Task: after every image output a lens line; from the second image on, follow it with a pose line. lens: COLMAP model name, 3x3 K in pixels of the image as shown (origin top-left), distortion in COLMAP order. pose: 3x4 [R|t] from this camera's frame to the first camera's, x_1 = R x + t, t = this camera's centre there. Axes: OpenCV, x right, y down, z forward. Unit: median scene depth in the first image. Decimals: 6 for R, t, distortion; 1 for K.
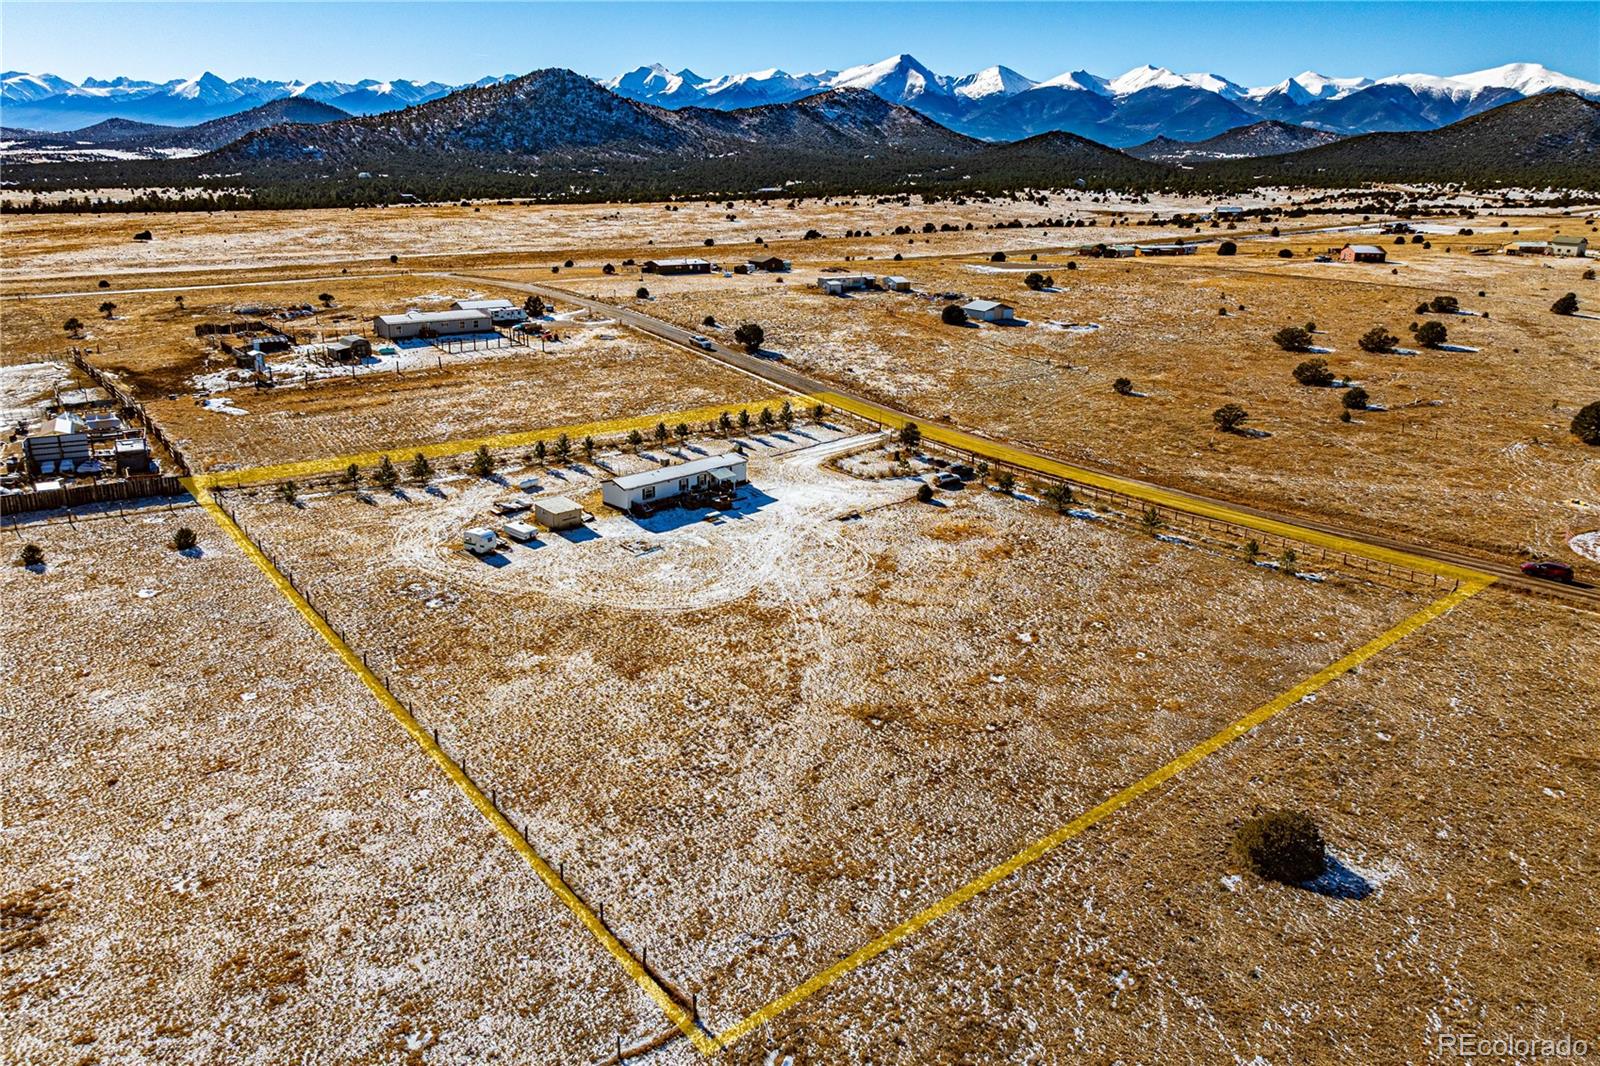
lens RADIAL K [[1103.0, 0, 802.7], [0, 1103.0, 542.9], [0, 0, 1]] dist [-0.031286, 0.016957]
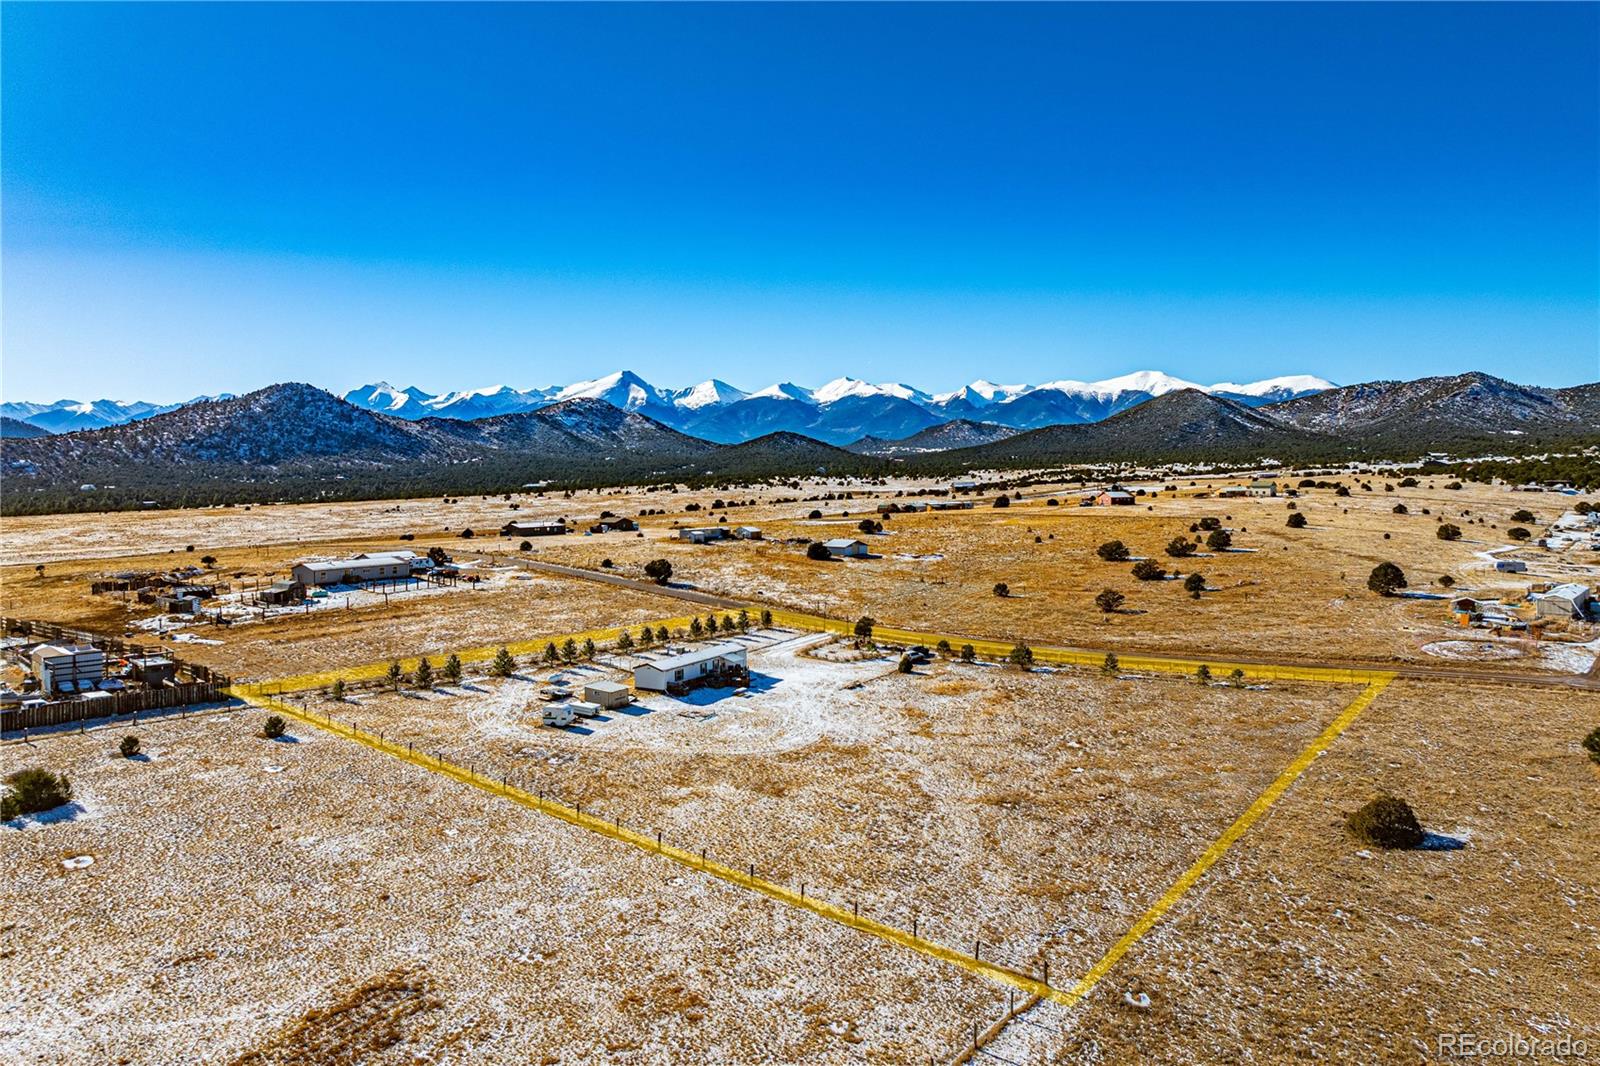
lens RADIAL K [[1103.0, 0, 797.3], [0, 1103.0, 540.6], [0, 0, 1]] dist [-0.031286, 0.016957]
pose [[0.971508, -0.045065, 0.232682, -0.277609], [0.104726, 0.962338, -0.250875, 0.112649], [-0.212613, 0.268095, 0.939639, -0.072978]]
